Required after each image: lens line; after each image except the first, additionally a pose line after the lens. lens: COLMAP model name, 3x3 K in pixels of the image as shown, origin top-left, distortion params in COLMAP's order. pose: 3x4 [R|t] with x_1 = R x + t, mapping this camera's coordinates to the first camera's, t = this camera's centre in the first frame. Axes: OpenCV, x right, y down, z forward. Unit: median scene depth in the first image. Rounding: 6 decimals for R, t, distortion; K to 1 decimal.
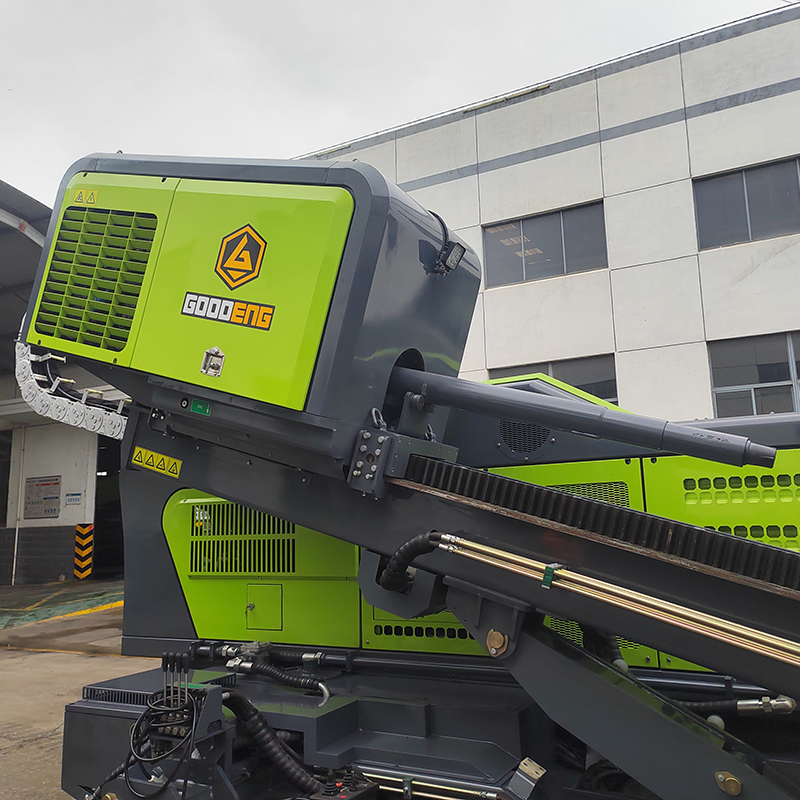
lens RADIAL K [[726.5, 0, 400.0], [0, 726.5, 400.0], [0, 0, 1]] dist [0.004443, 0.097647]
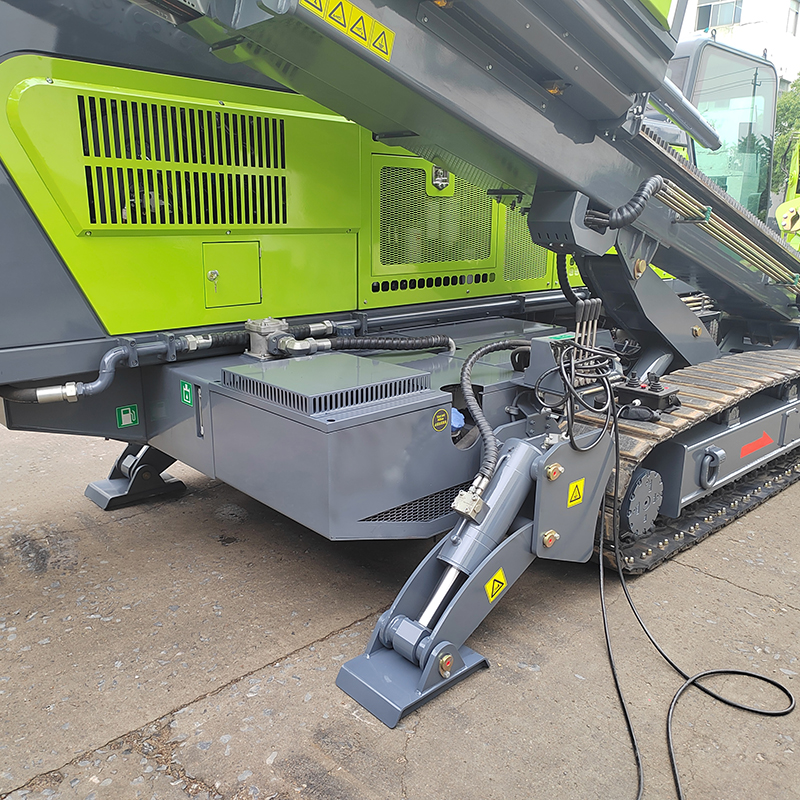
lens RADIAL K [[726.5, 0, 400.0], [0, 726.5, 400.0], [0, 0, 1]] dist [0.004443, 0.097647]
pose [[0.324763, -0.213759, 0.921323, -0.816475], [-0.186982, 0.940388, 0.284092, 0.173789], [-0.927128, -0.264534, 0.265434, 0.649823]]
